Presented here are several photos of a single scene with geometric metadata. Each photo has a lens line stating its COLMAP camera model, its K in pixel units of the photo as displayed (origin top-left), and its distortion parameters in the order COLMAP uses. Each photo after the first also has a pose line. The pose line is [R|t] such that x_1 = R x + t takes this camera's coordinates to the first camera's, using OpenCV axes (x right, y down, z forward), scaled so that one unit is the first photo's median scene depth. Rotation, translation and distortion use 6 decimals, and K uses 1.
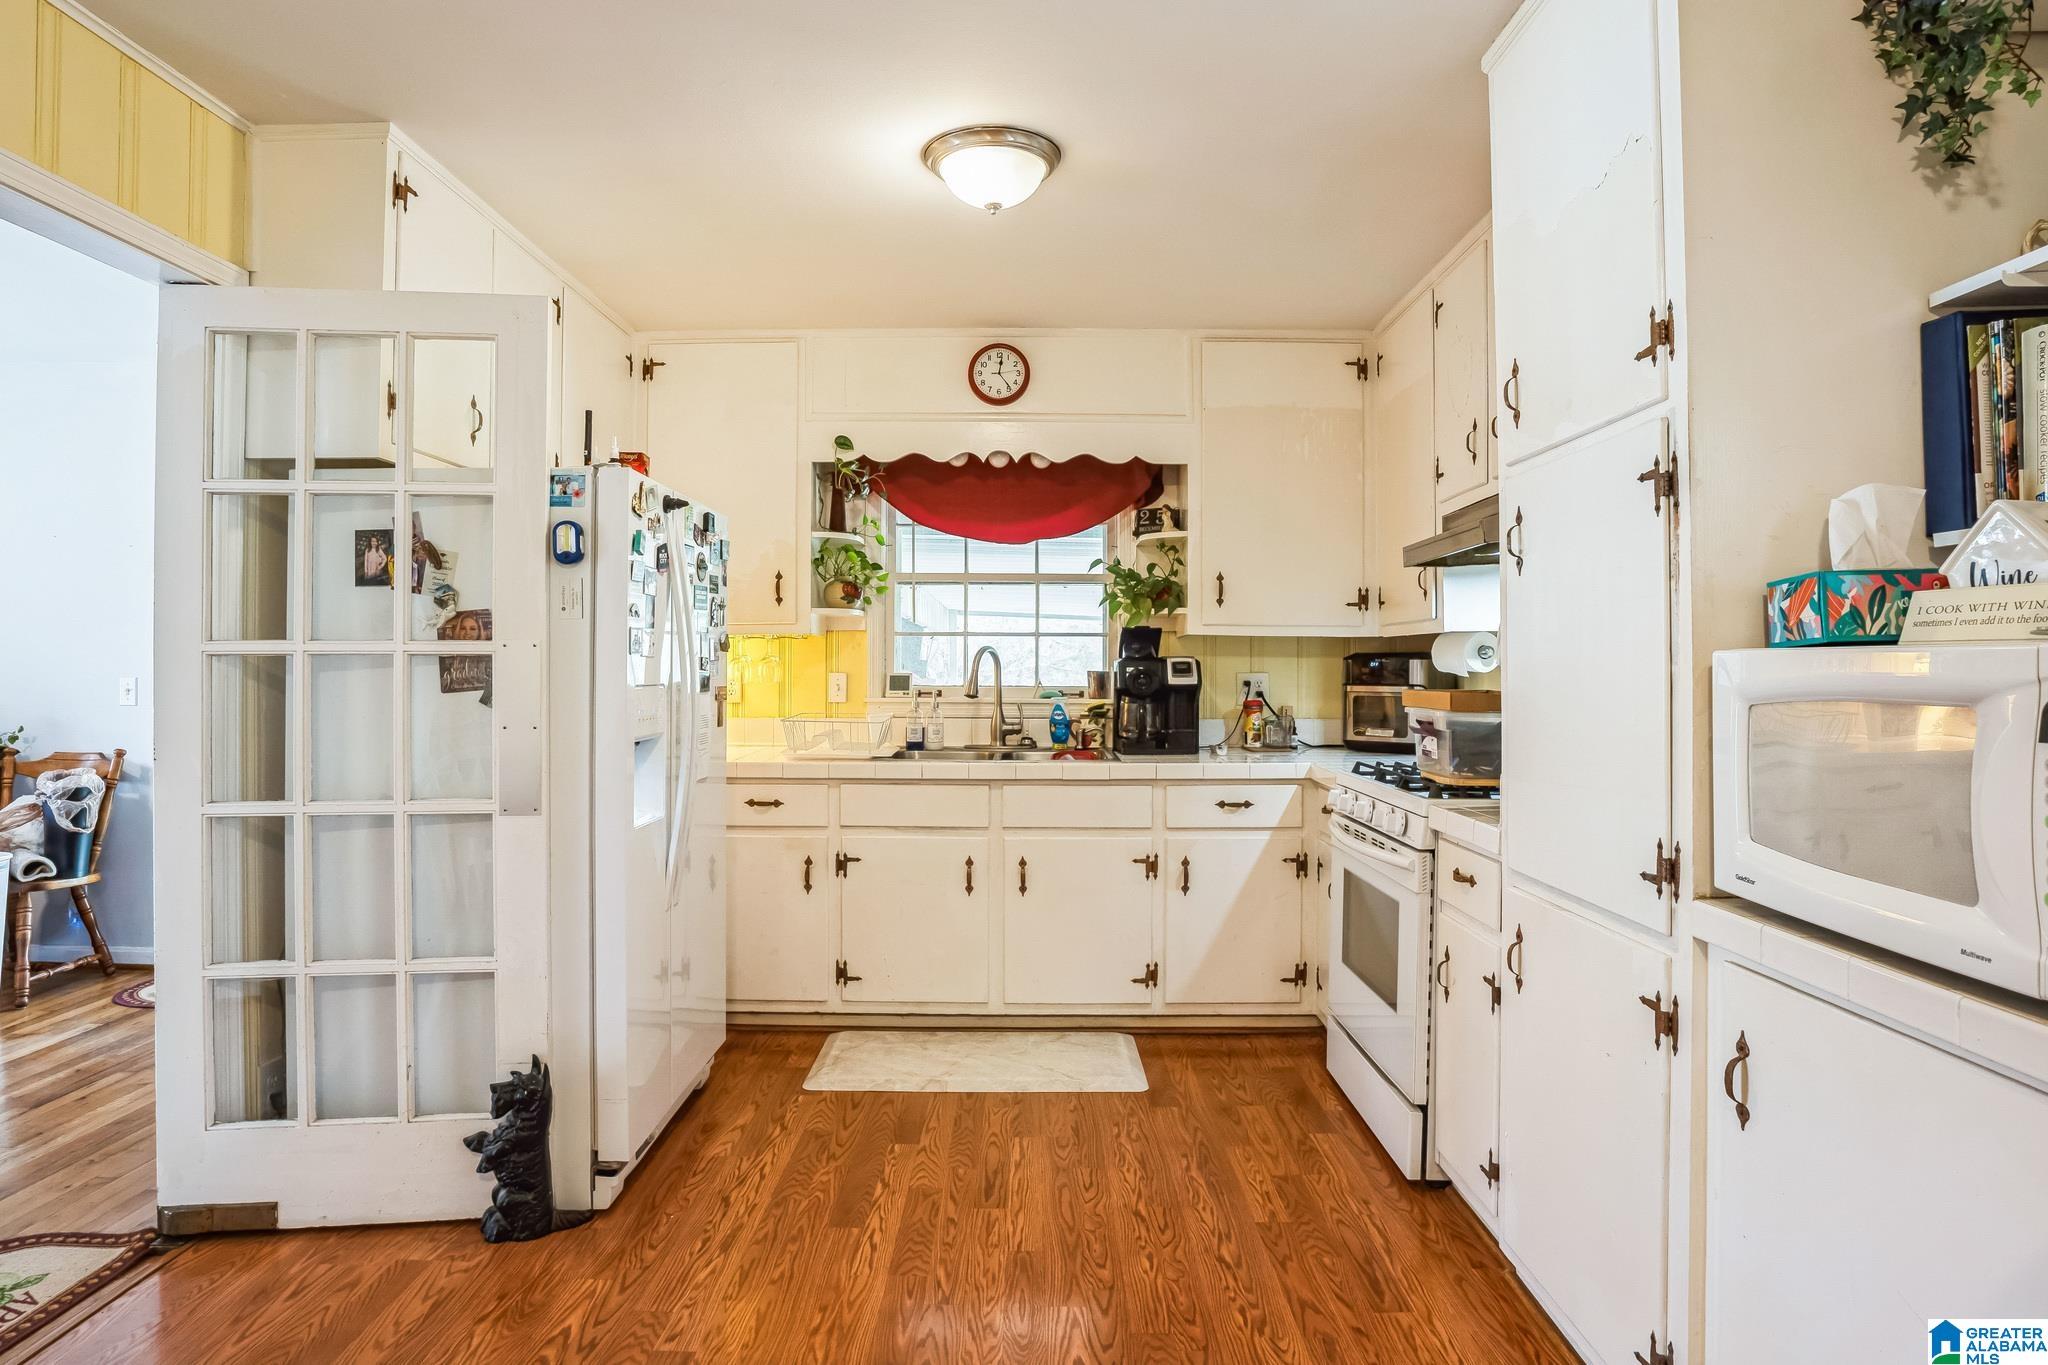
lens RADIAL K [[1140.9, 0, 1019.9], [0, 1140.9, 667.1], [0, 0, 1]] dist [-0.073650, 0.031982]
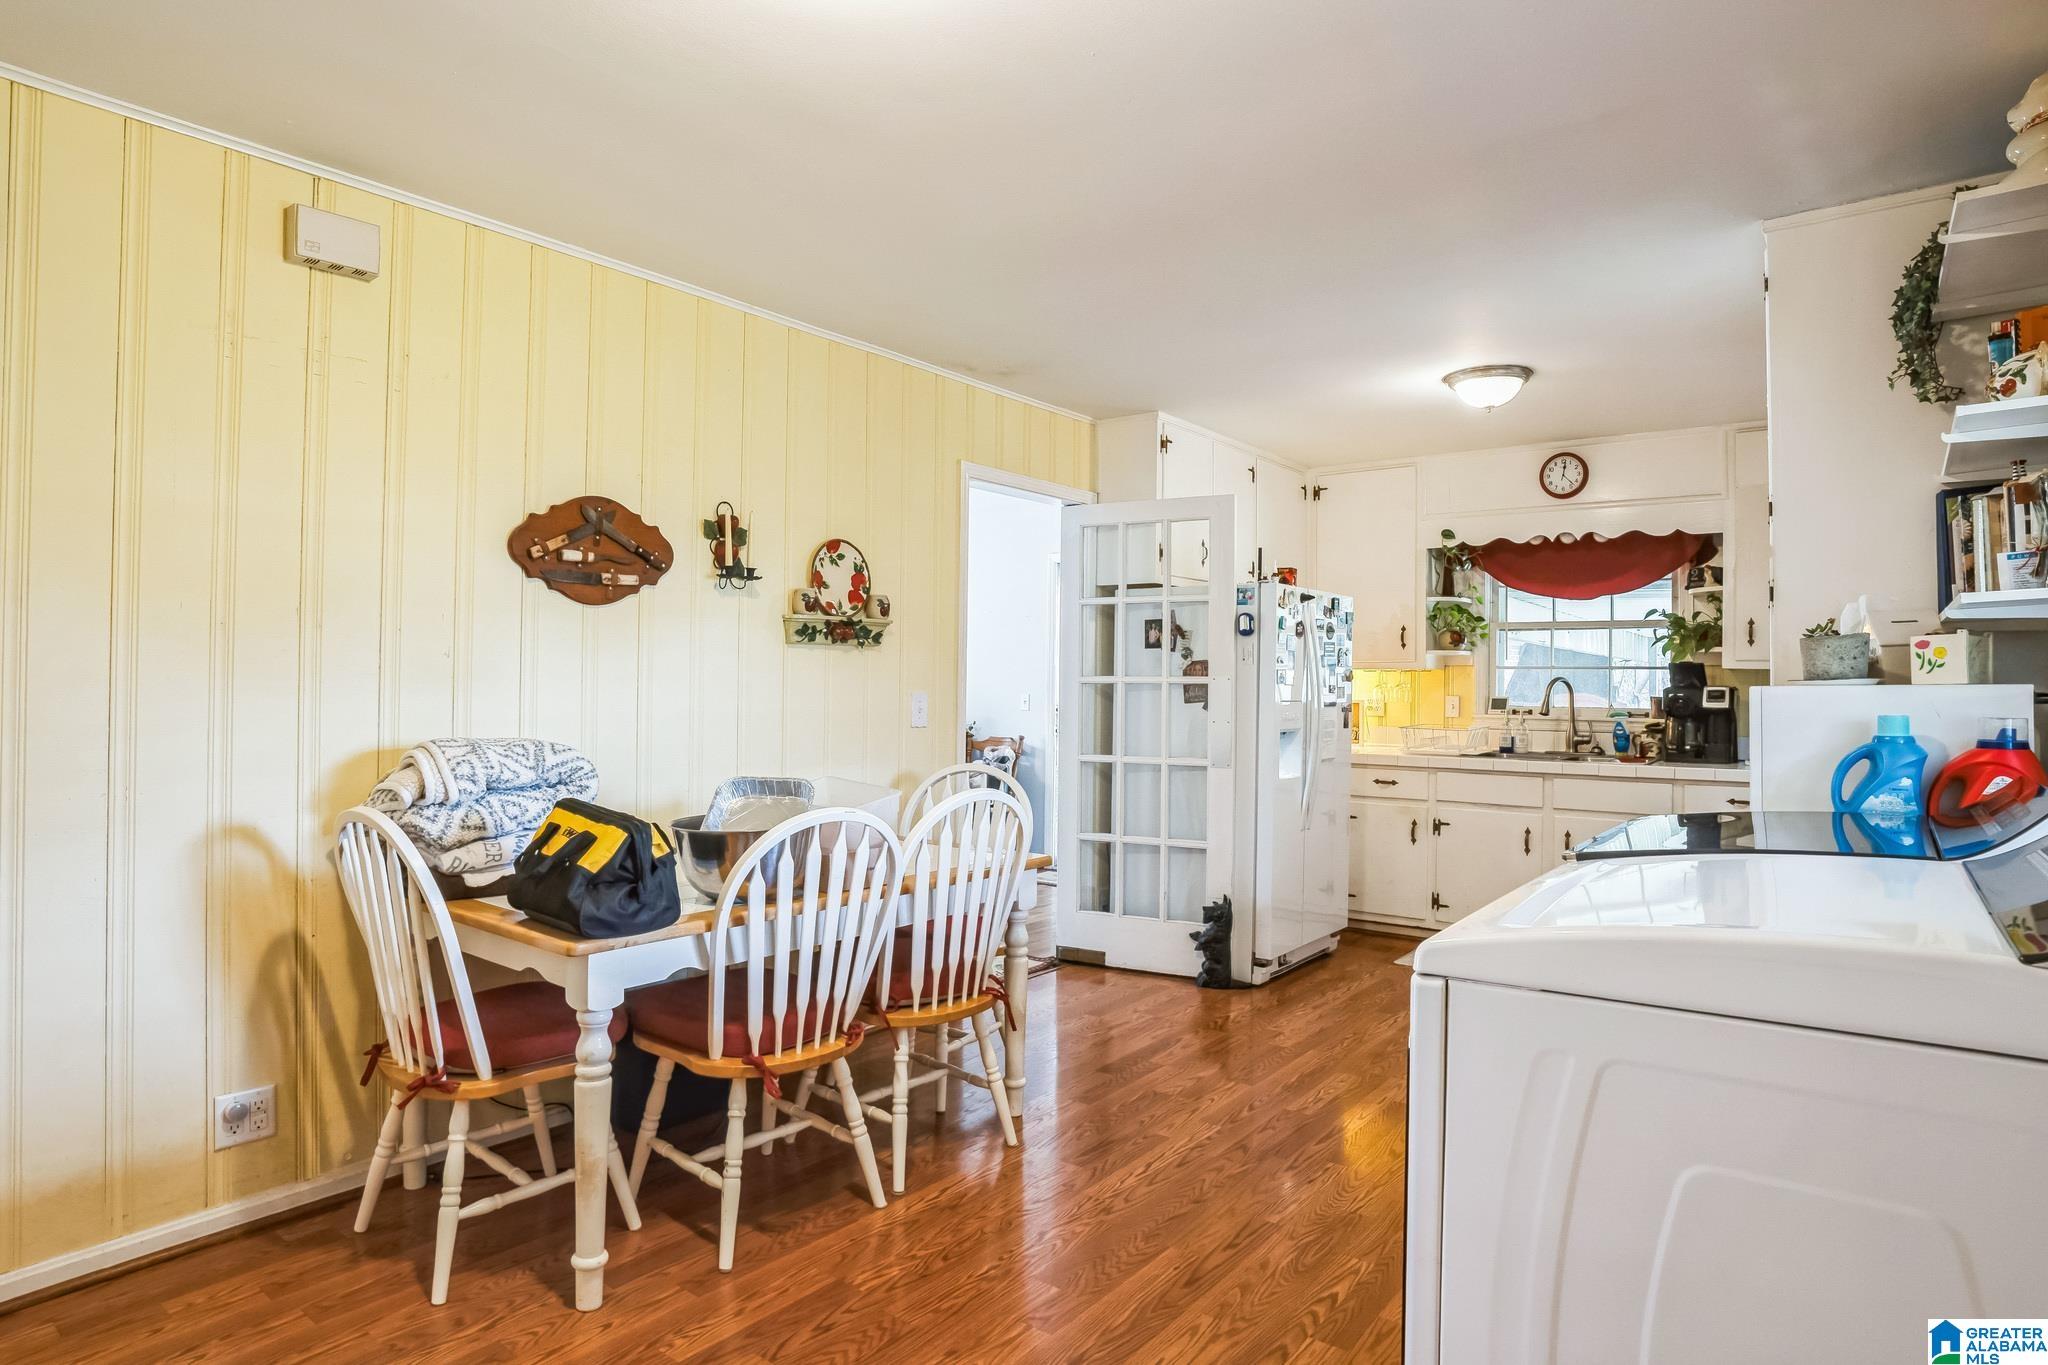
lens RADIAL K [[1140.9, 0, 1019.9], [0, 1140.9, 667.1], [0, 0, 1]] dist [-0.073650, 0.031982]
pose [[0.798460, -0.003568, -0.602037, 0.289968], [-0.008696, 0.999810, -0.017459, -0.001817], [0.601985, 0.019175, 0.798277, -0.487319]]
